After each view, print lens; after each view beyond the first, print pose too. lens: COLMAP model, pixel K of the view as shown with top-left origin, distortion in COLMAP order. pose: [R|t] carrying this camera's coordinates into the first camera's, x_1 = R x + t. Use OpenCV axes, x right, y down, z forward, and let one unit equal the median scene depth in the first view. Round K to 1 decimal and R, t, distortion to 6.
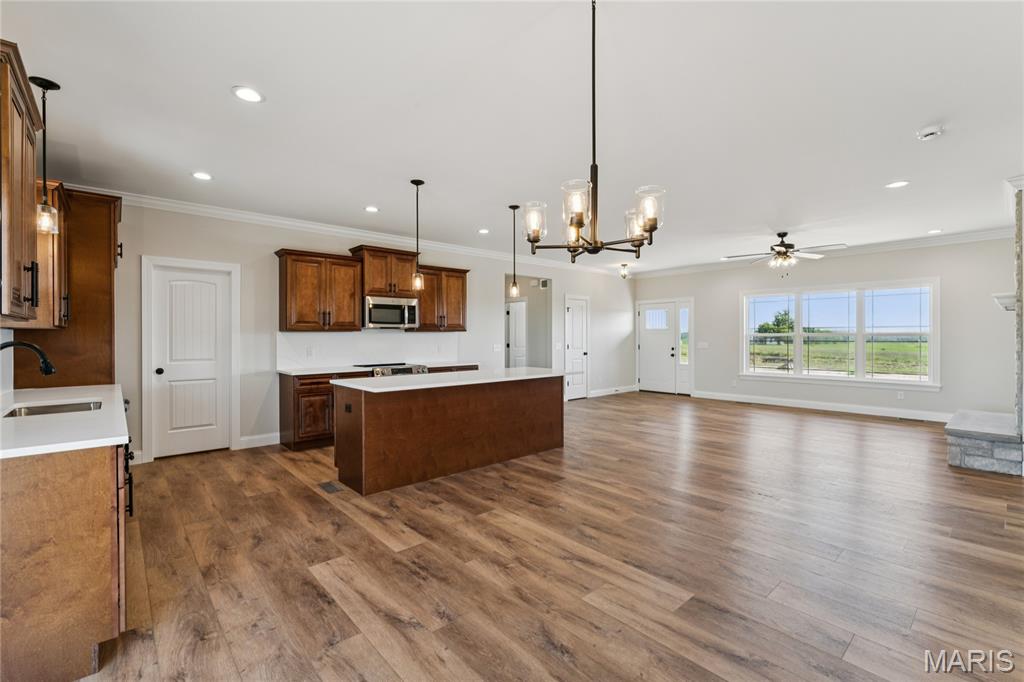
lens RADIAL K [[447.7, 0, 509.7], [0, 447.7, 315.4], [0, 0, 1]] dist [0.000882, -0.001848]
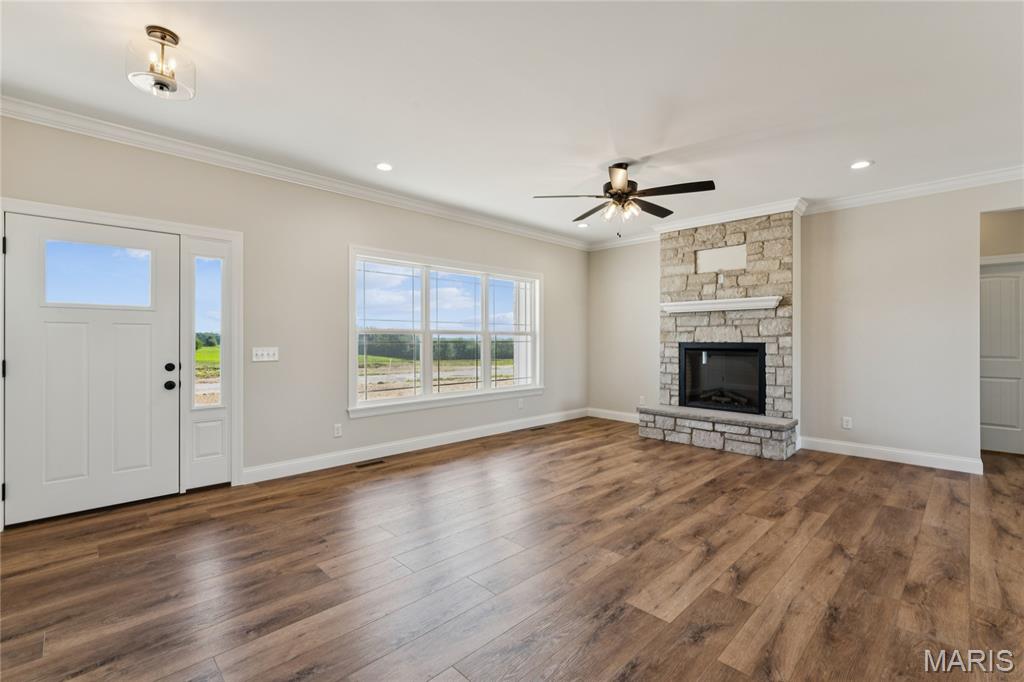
lens RADIAL K [[447.7, 0, 514.0], [0, 447.7, 344.4], [0, 0, 1]] dist [0.000882, -0.001848]
pose [[-0.057469, -0.005706, 0.998331, -0.000556], [-0.048276, 0.998830, 0.002930, 0.103227], [-0.997179, -0.048027, -0.057678, 1.854981]]
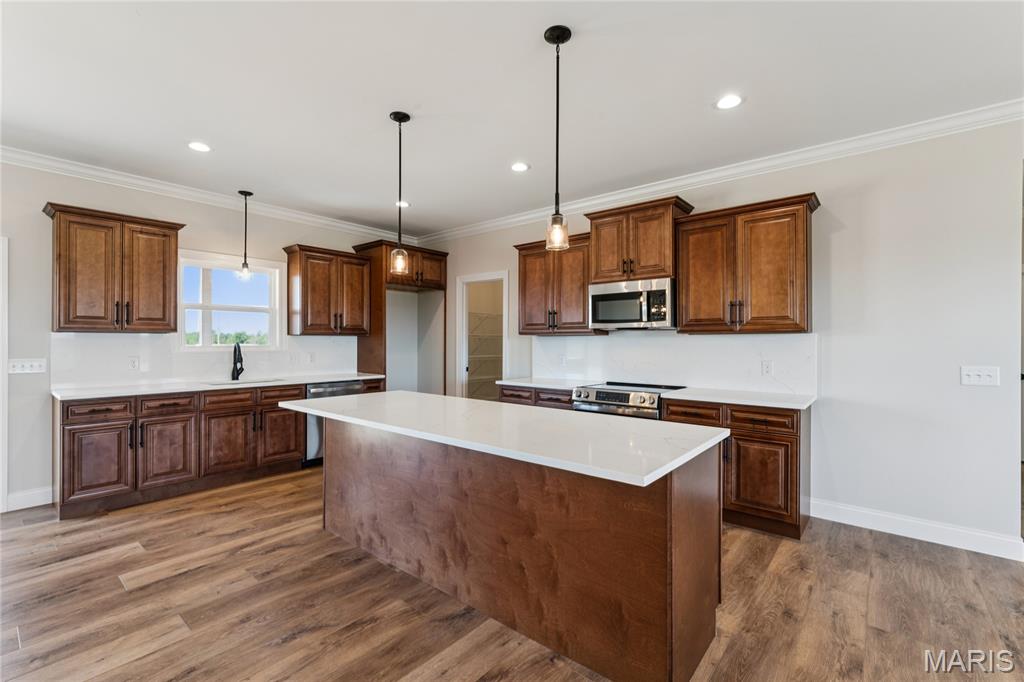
lens RADIAL K [[447.7, 0, 511.5], [0, 447.7, 333.6], [0, 0, 1]] dist [0.000882, -0.001848]
pose [[0.153939, -0.012052, -0.988007, 0.522585], [0.043460, 0.999040, -0.005415, 0.046941], [0.987124, -0.042105, 0.154315, 1.113524]]
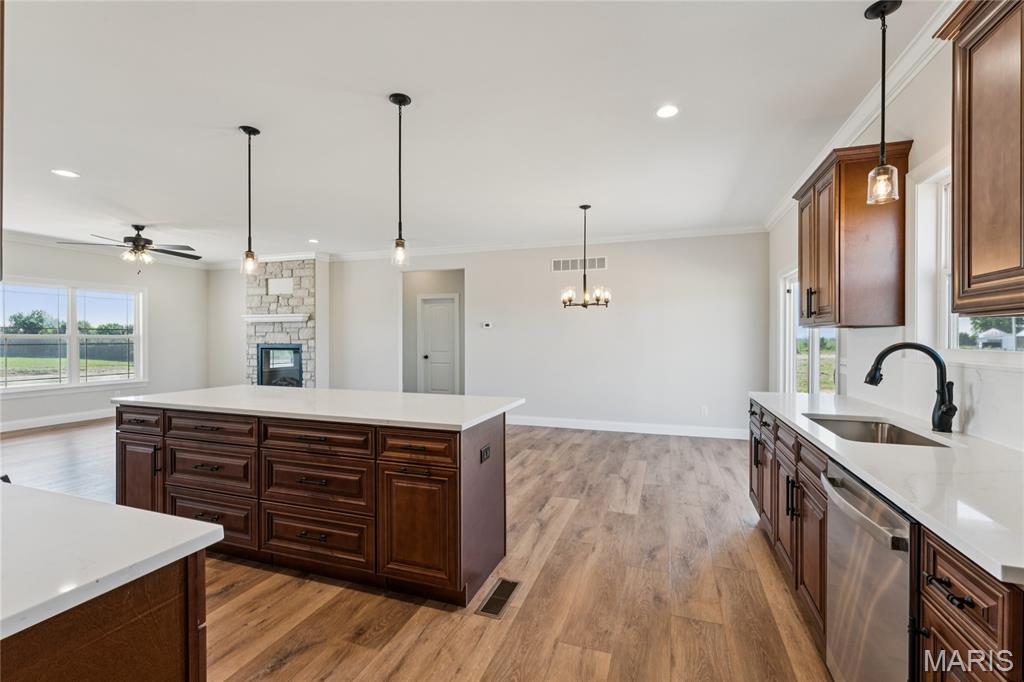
lens RADIAL K [[447.7, 0, 512.4], [0, 447.7, 333.2], [0, 0, 1]] dist [0.000882, -0.001848]
pose [[-0.490153, 0.014578, 0.871515, -0.880606], [-0.040367, 0.998408, -0.039404, 0.061952], [-0.870701, -0.054495, -0.488784, 1.230962]]
